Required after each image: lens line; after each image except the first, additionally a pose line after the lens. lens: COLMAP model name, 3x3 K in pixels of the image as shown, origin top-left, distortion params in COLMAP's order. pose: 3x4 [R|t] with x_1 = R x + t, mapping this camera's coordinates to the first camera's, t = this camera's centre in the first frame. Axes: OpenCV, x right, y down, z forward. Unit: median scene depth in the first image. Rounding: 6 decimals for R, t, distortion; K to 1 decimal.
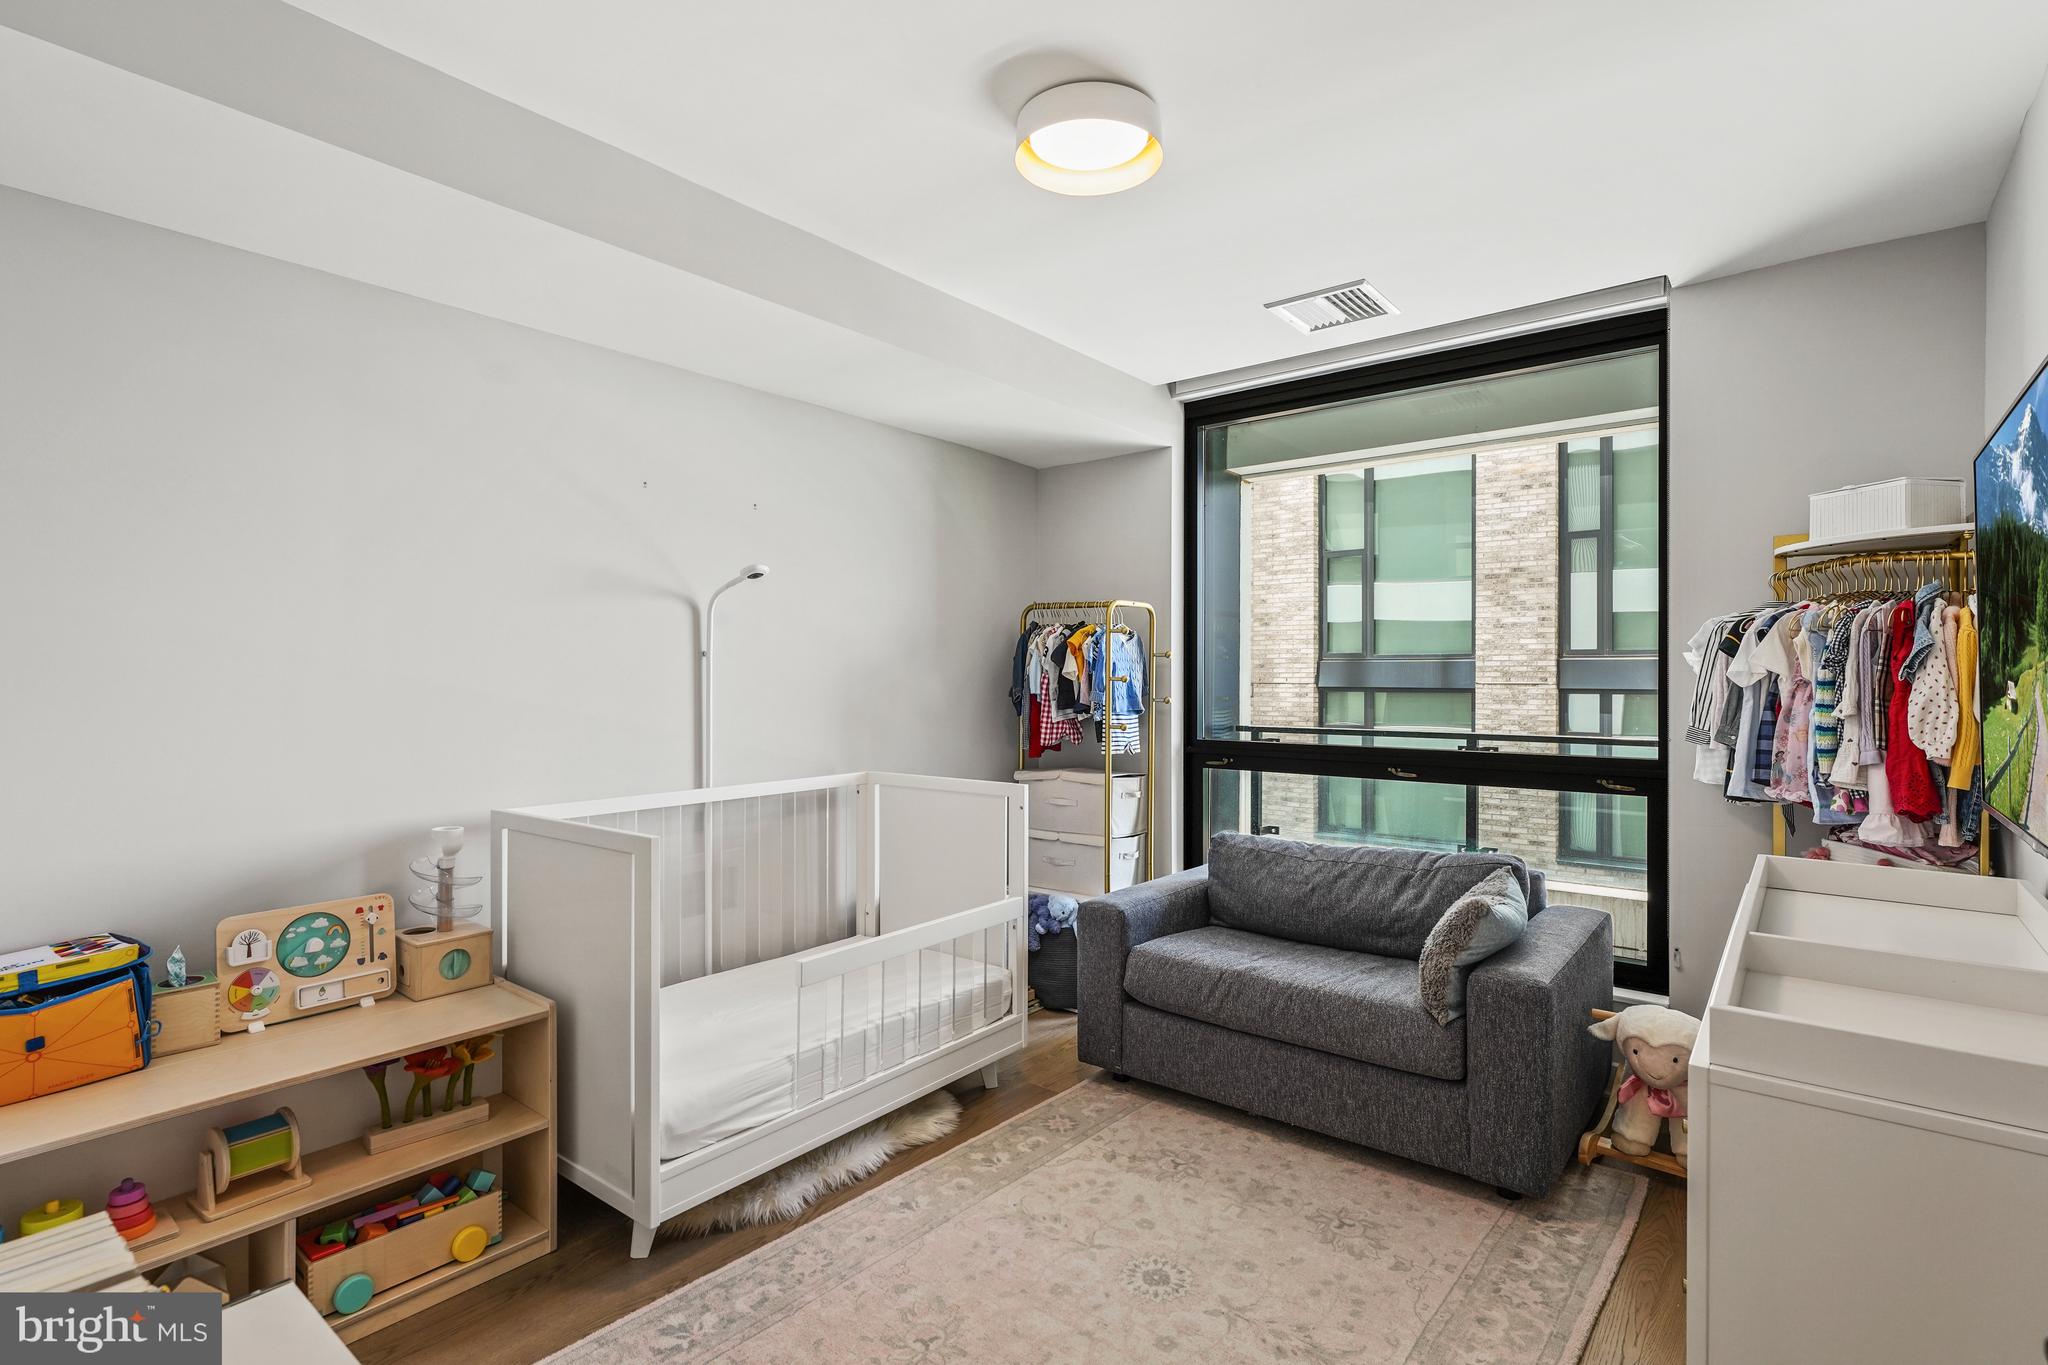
lens RADIAL K [[981.6, 0, 1011.3], [0, 981.6, 689.5], [0, 0, 1]] dist [0.003637, -0.000984]
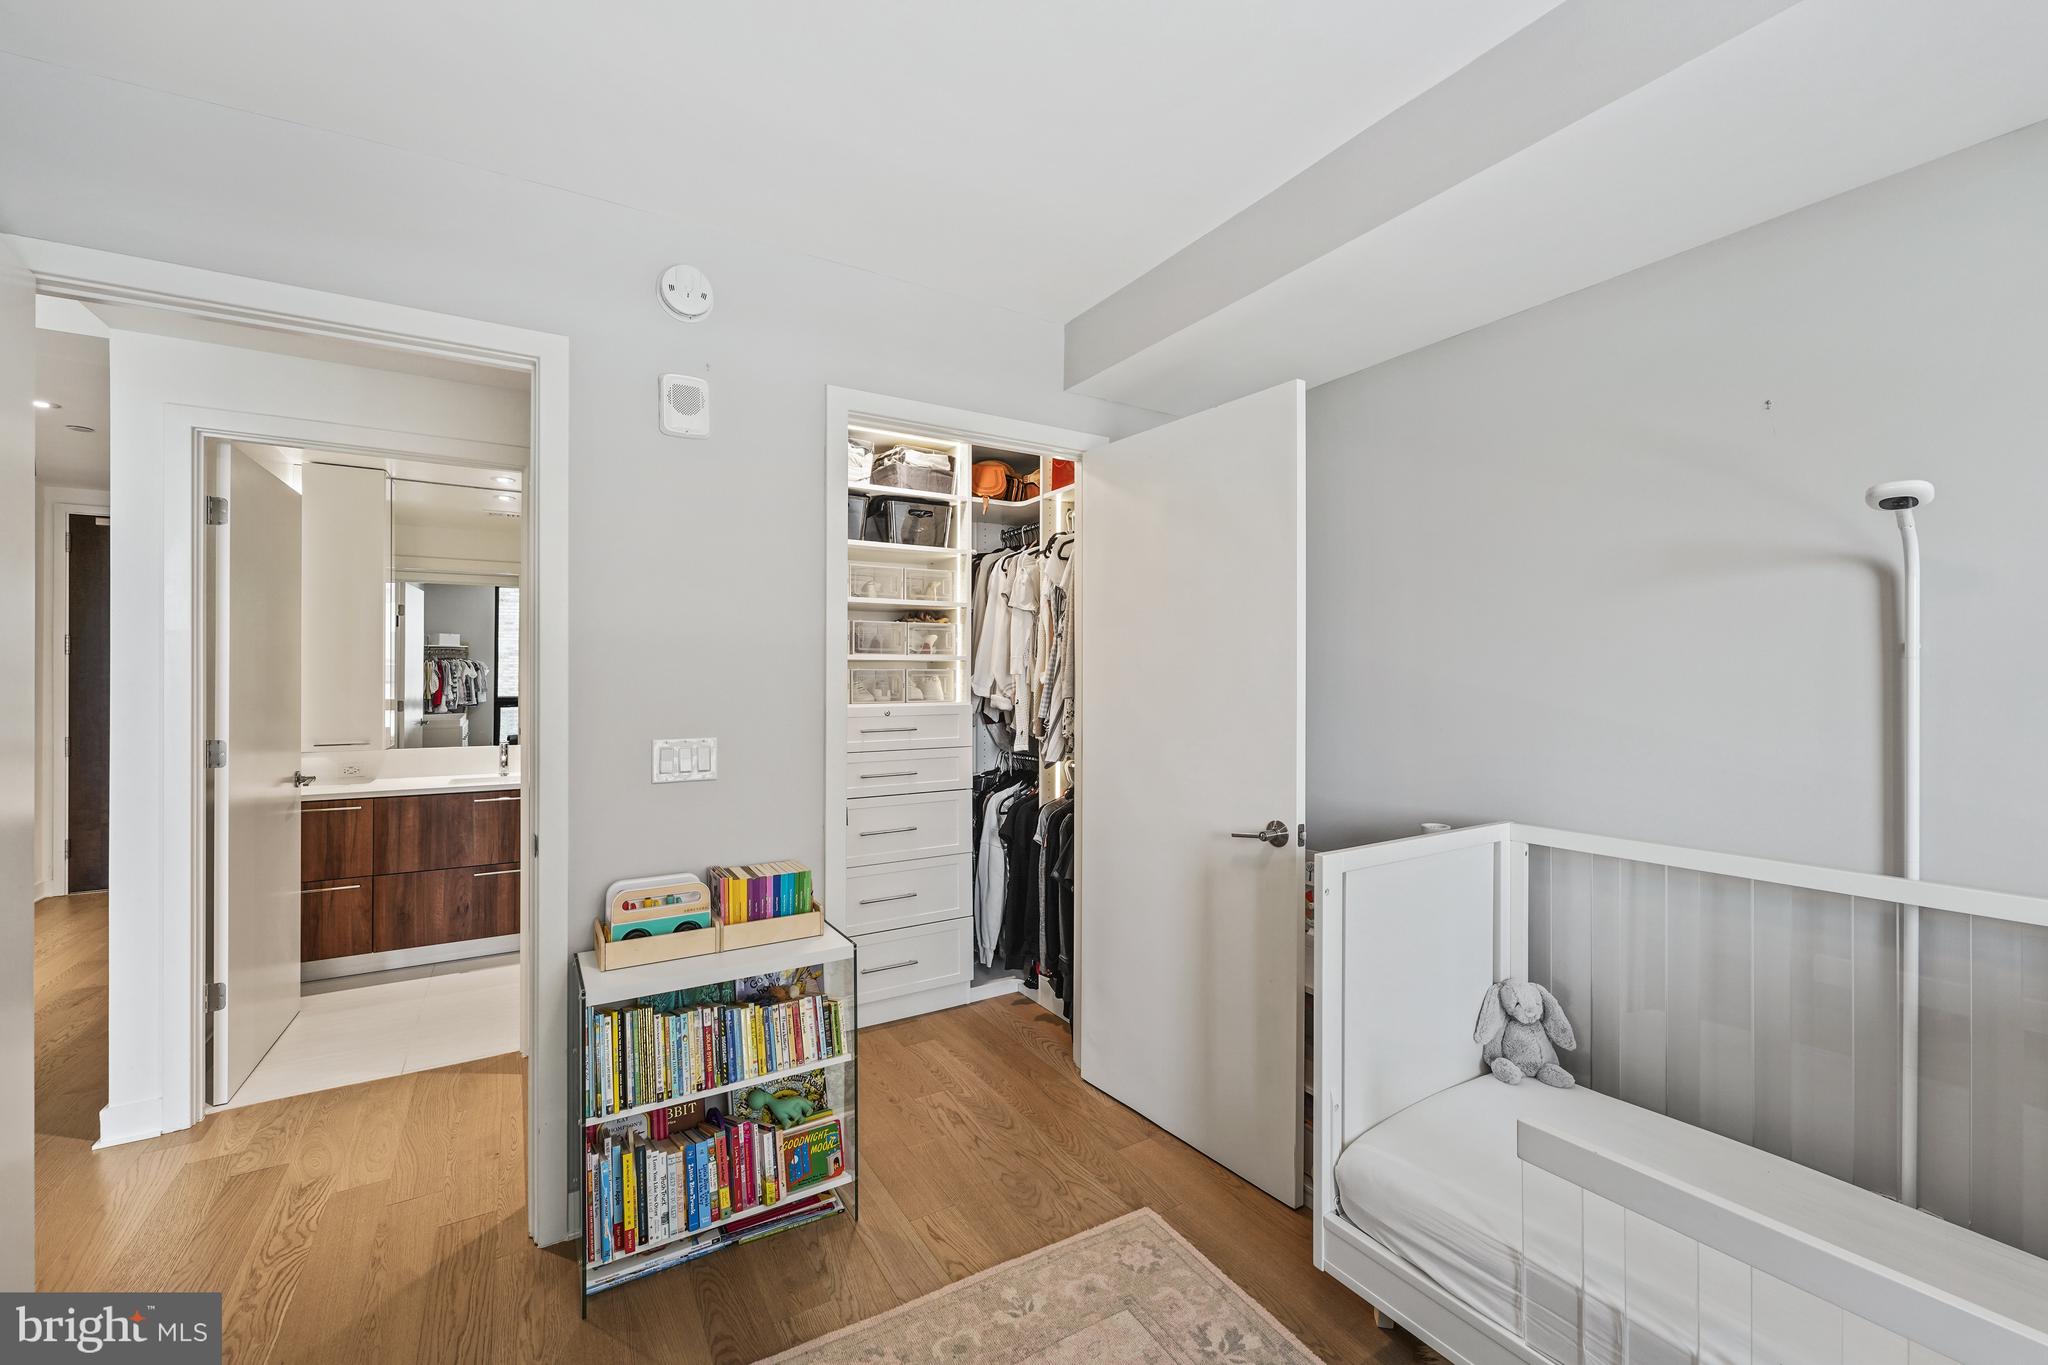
lens RADIAL K [[829.4, 0, 1025.9], [0, 829.4, 685.3], [0, 0, 1]] dist [0.000163, 0.000064]
pose [[-0.333126, 0.003373, -0.942876, 0.328511], [-0.012371, 0.999892, 0.007948, -0.011516], [0.942801, 0.014312, -0.333049, 0.676872]]
